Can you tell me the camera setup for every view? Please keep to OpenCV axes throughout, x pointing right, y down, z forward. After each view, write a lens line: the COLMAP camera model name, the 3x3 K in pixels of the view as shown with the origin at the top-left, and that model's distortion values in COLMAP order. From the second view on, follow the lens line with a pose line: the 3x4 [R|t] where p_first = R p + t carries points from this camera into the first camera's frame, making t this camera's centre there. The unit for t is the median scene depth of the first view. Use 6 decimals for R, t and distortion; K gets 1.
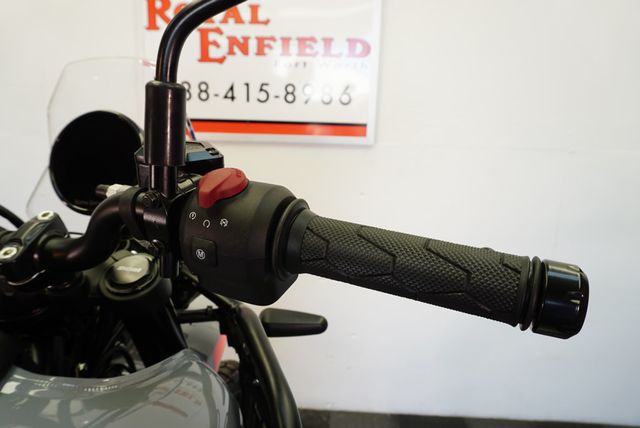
lens RADIAL K [[429.9, 0, 319.3], [0, 429.9, 212.9], [0, 0, 1]] dist [-0.053748, 0.036368]
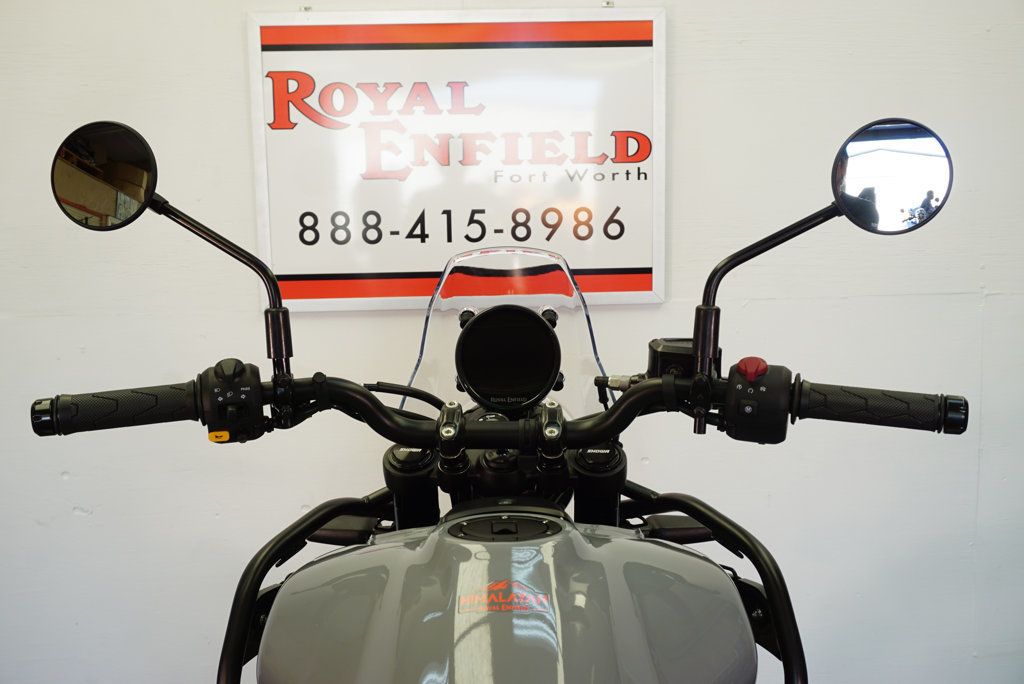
lens RADIAL K [[1070.6, 0, 512.0], [0, 1070.6, 342.0], [0, 0, 1]] dist [-0.000345, -0.002921]
pose [[0.993806, -0.058532, 0.094470, -0.234930], [0.067792, 0.992875, -0.097996, 0.027193], [-0.088061, 0.103793, 0.990693, -0.459912]]
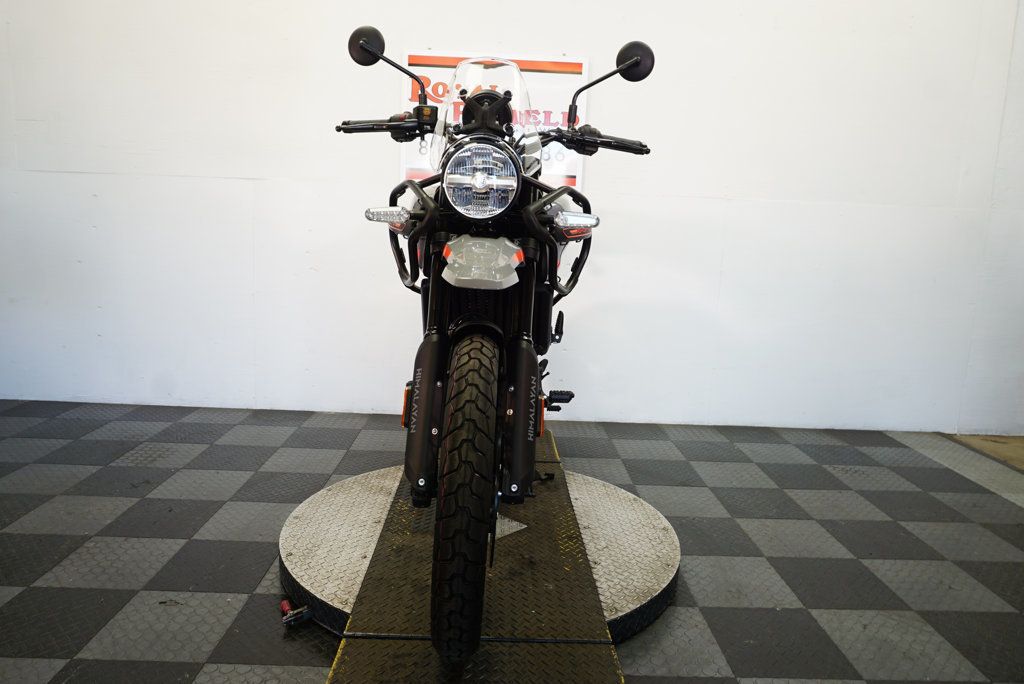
lens RADIAL K [[687.9, 0, 510.8], [0, 687.9, 340.3], [0, 0, 1]] dist [-0.053748, 0.036368]
pose [[0.997075, 0.003514, 0.076344, -0.255352], [0.001655, 0.997715, -0.067537, 0.452459], [-0.076407, 0.067466, 0.994792, -1.081513]]
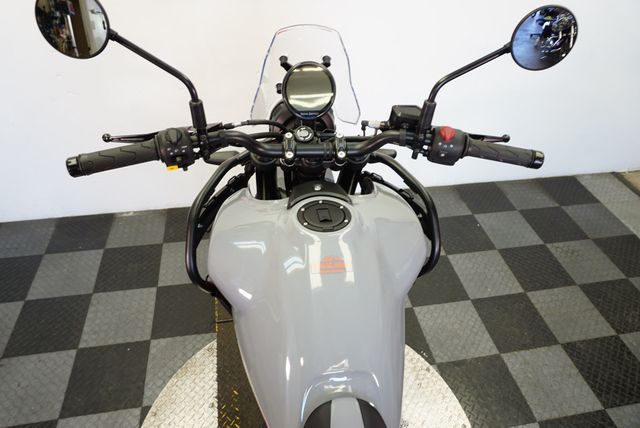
lens RADIAL K [[429.9, 0, 319.3], [0, 429.9, 212.9], [0, 0, 1]] dist [-0.053748, 0.036368]
pose [[0.972347, -0.141180, 0.186037, -0.287298], [0.039104, 0.883767, 0.466290, -0.166849], [-0.230244, -0.446121, 0.864849, -0.284786]]
